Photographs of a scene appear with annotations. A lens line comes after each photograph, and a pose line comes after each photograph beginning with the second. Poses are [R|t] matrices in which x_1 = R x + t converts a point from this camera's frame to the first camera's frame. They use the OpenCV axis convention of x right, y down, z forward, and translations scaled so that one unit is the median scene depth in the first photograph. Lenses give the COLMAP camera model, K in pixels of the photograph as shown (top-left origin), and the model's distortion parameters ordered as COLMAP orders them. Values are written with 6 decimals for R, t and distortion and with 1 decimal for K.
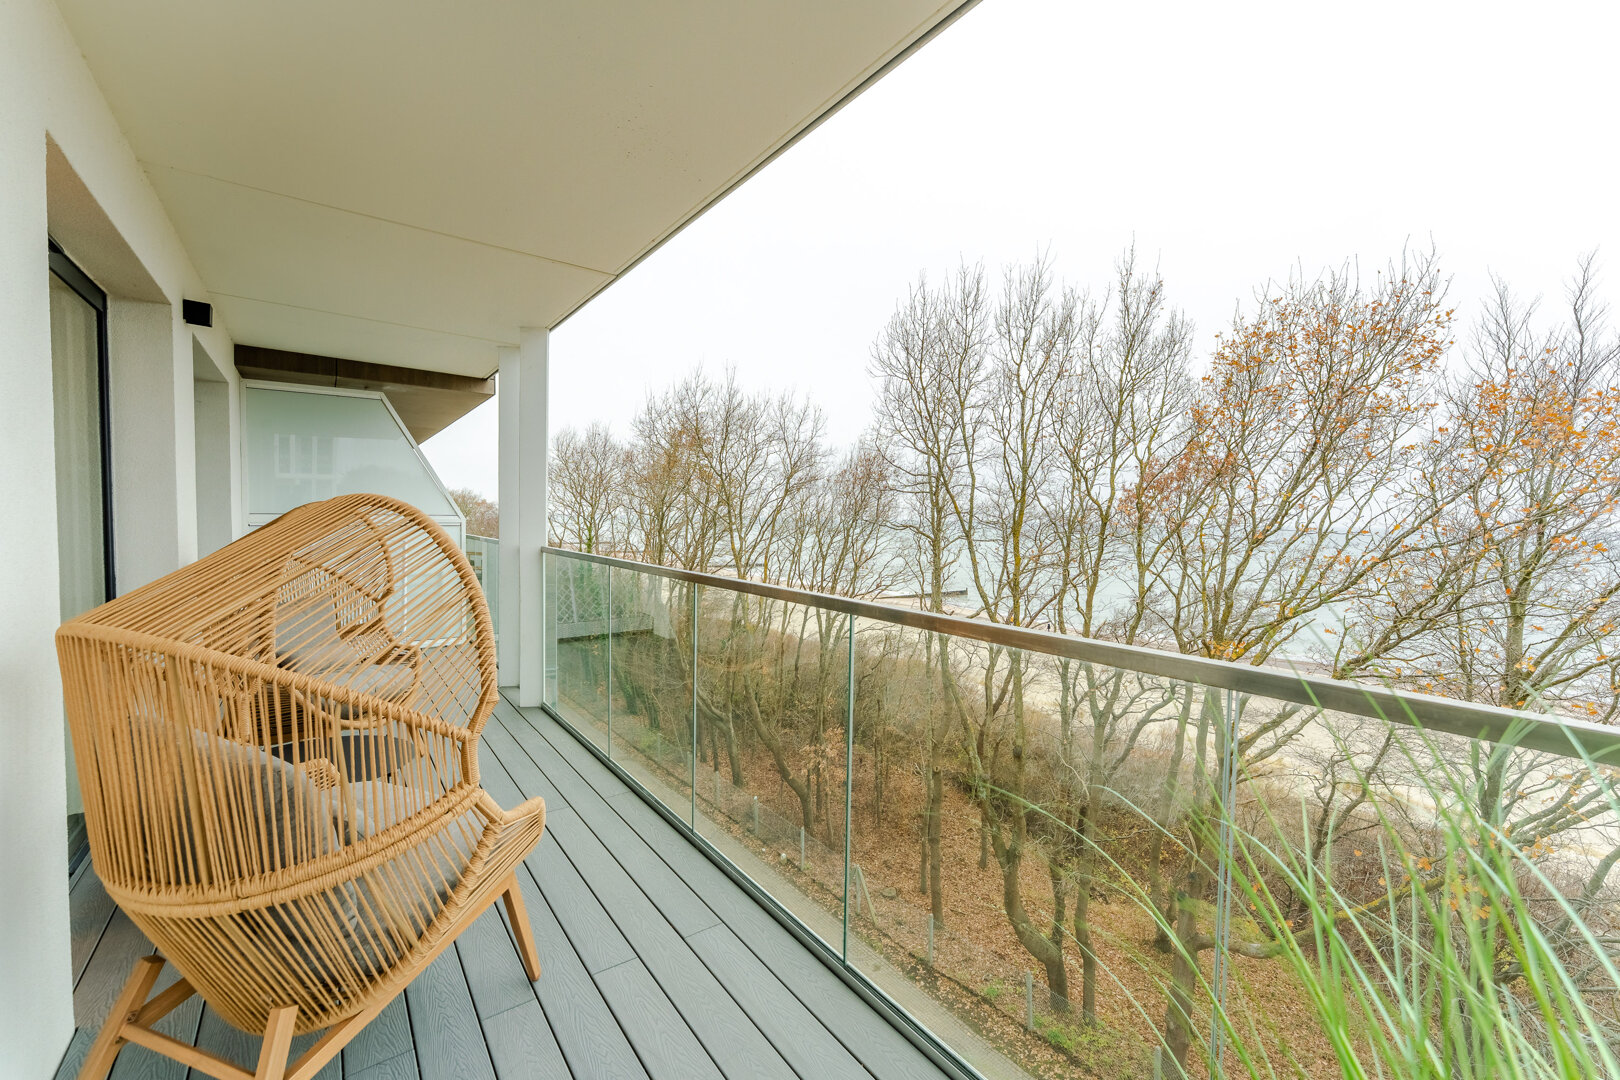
lens RADIAL K [[652.8, 0, 816.1], [0, 652.8, 519.9], [0, 0, 1]] dist [-0.000102, -0.000129]
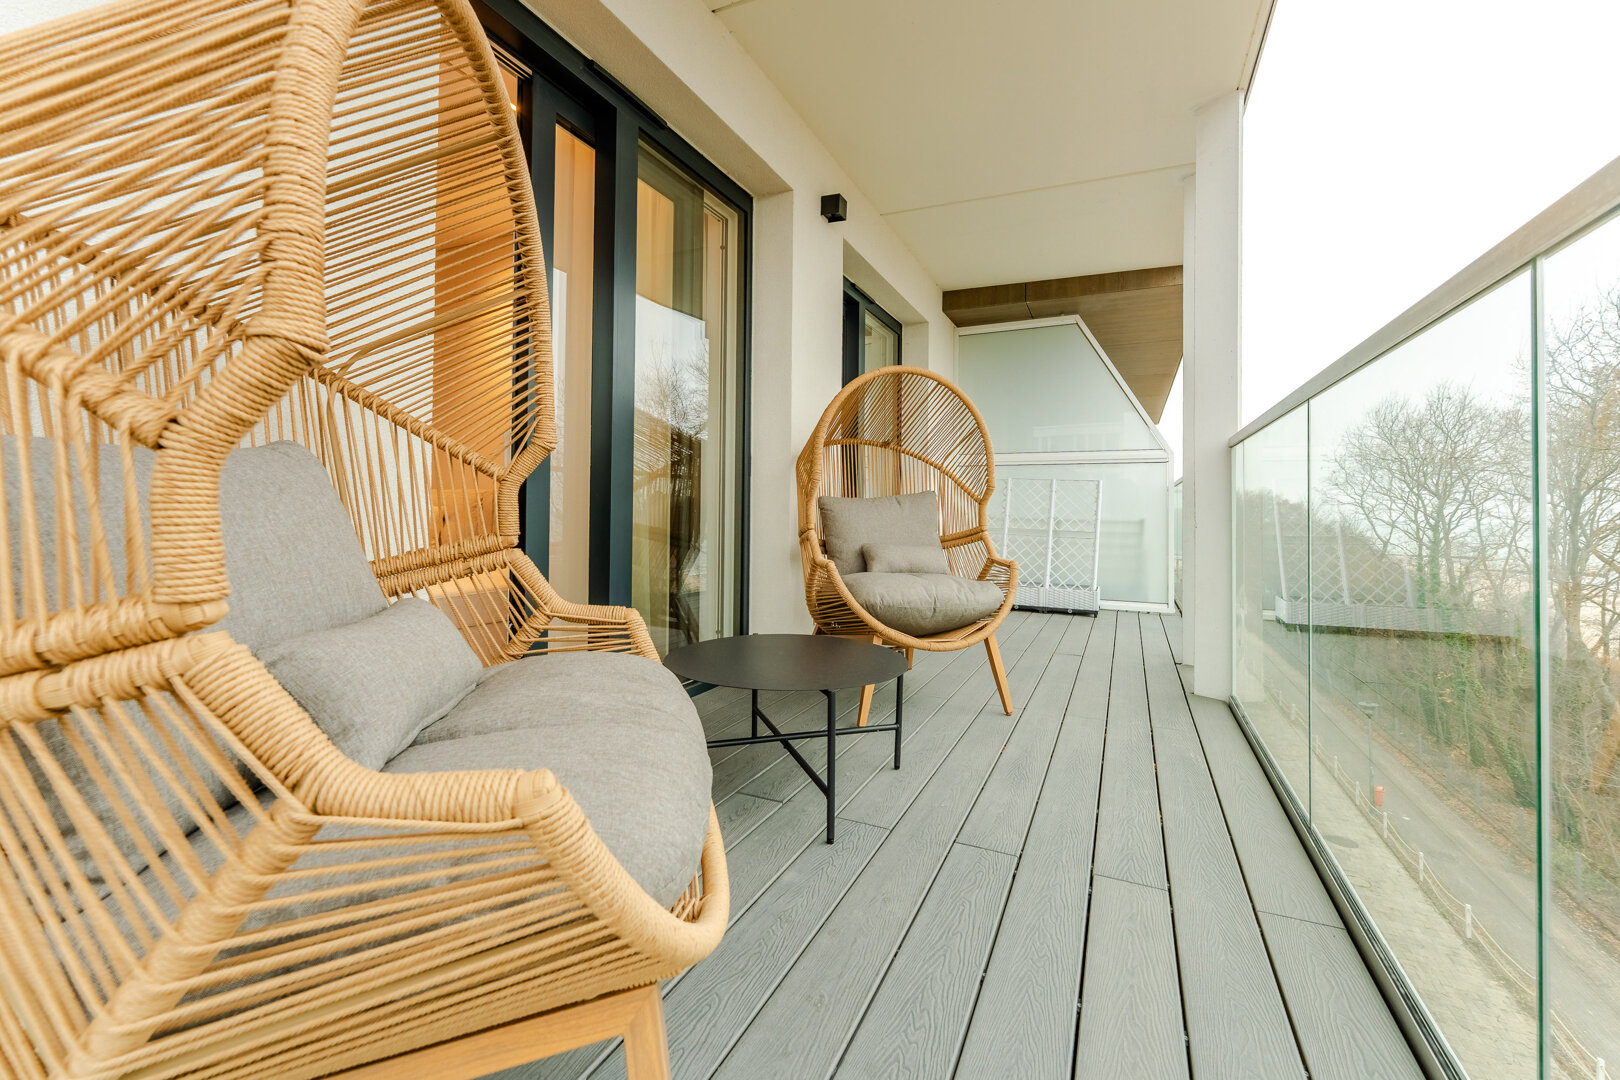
lens RADIAL K [[670.7, 0, 797.2], [0, 670.7, 497.4], [0, 0, 1]] dist [0.000588, -0.000203]
pose [[0.456412, -0.023475, -0.889459, -0.030699], [-0.006094, 0.999546, -0.029508, 0.075487], [0.889748, 0.018888, 0.456061, 0.230107]]
